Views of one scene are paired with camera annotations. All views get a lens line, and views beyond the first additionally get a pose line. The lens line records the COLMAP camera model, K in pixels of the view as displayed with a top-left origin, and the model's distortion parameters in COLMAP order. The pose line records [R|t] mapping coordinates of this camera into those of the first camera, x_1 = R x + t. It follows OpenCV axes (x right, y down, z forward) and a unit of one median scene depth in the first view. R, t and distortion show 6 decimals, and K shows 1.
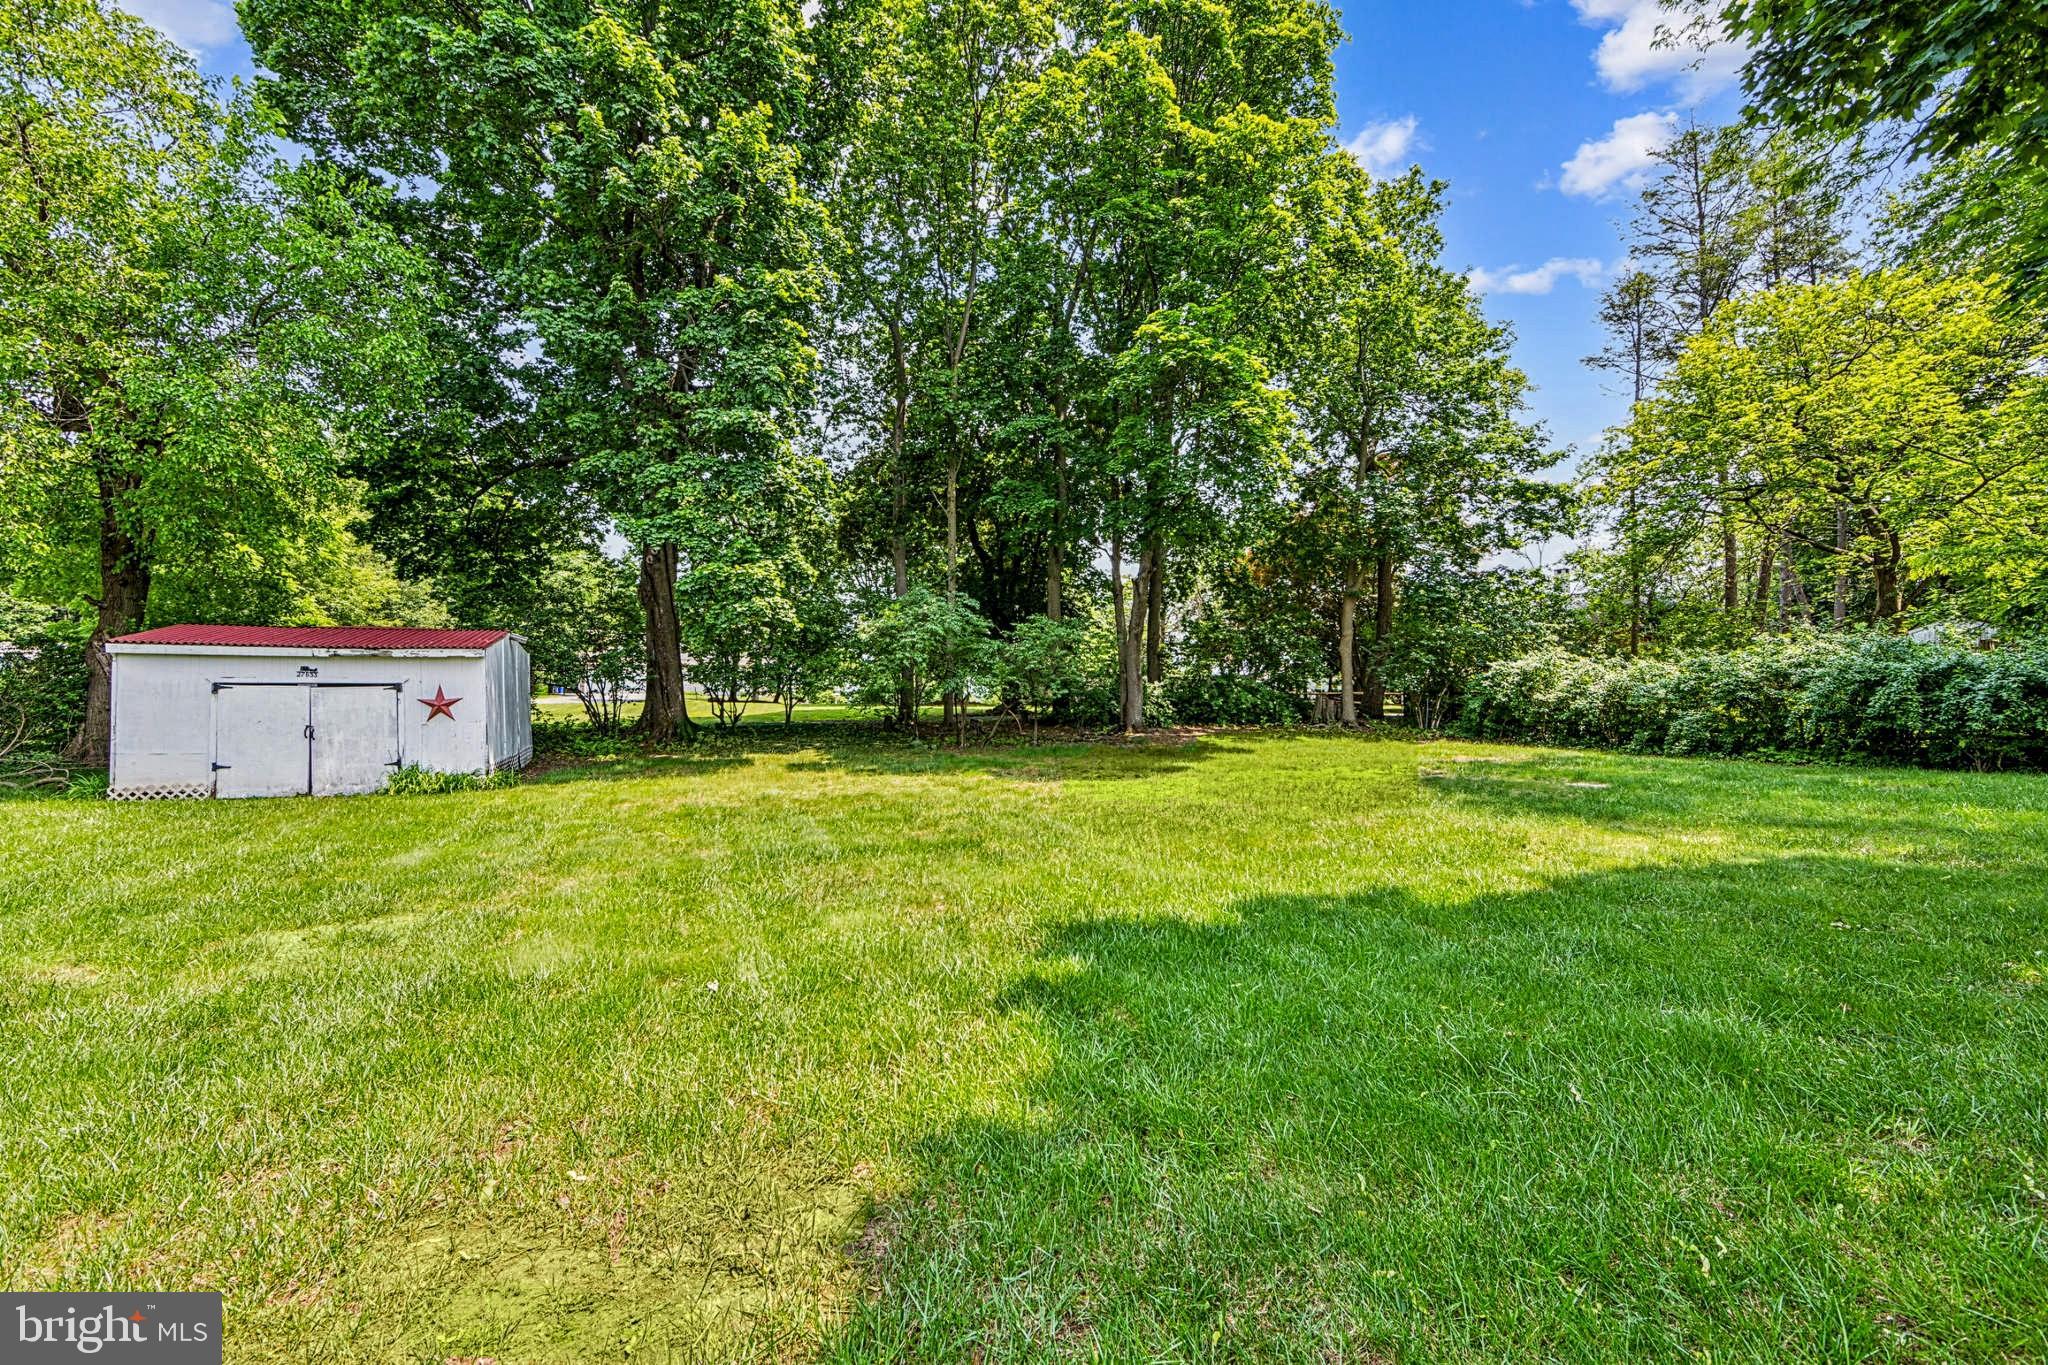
lens RADIAL K [[806.5, 0, 1029.8], [0, 806.5, 682.3], [0, 0, 1]] dist [-0.002506, 0.000025]
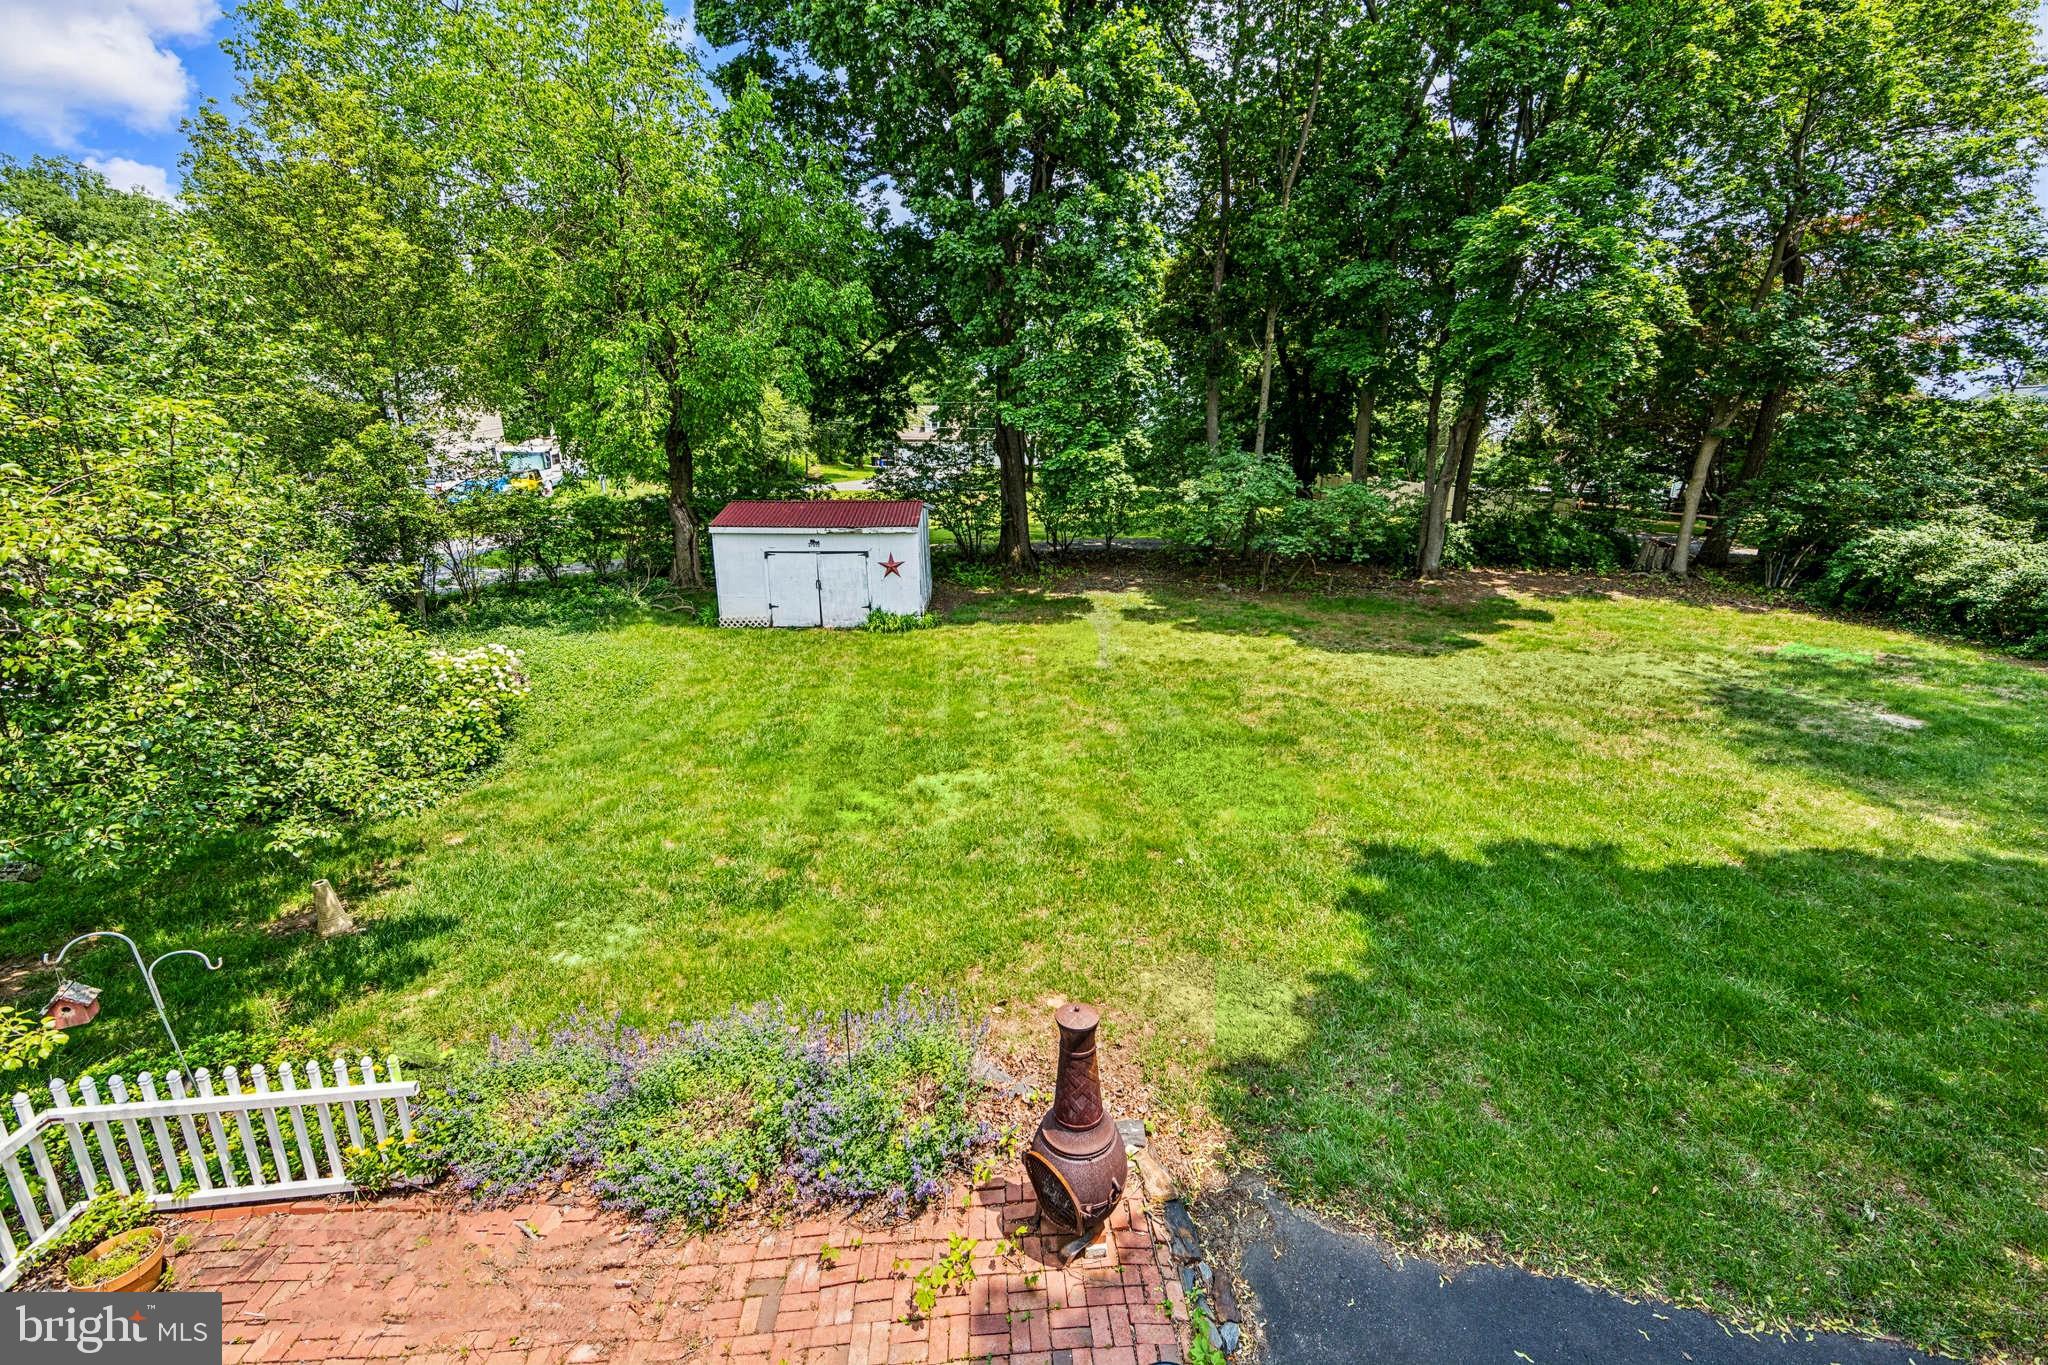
lens RADIAL K [[806.5, 0, 1029.8], [0, 806.5, 682.3], [0, 0, 1]] dist [-0.002506, 0.000025]
pose [[0.949179, 0.101657, -0.297867, -0.061503], [-0.006639, 0.952658, 0.303972, -0.204331], [0.314666, -0.286547, 0.904918, -0.251720]]
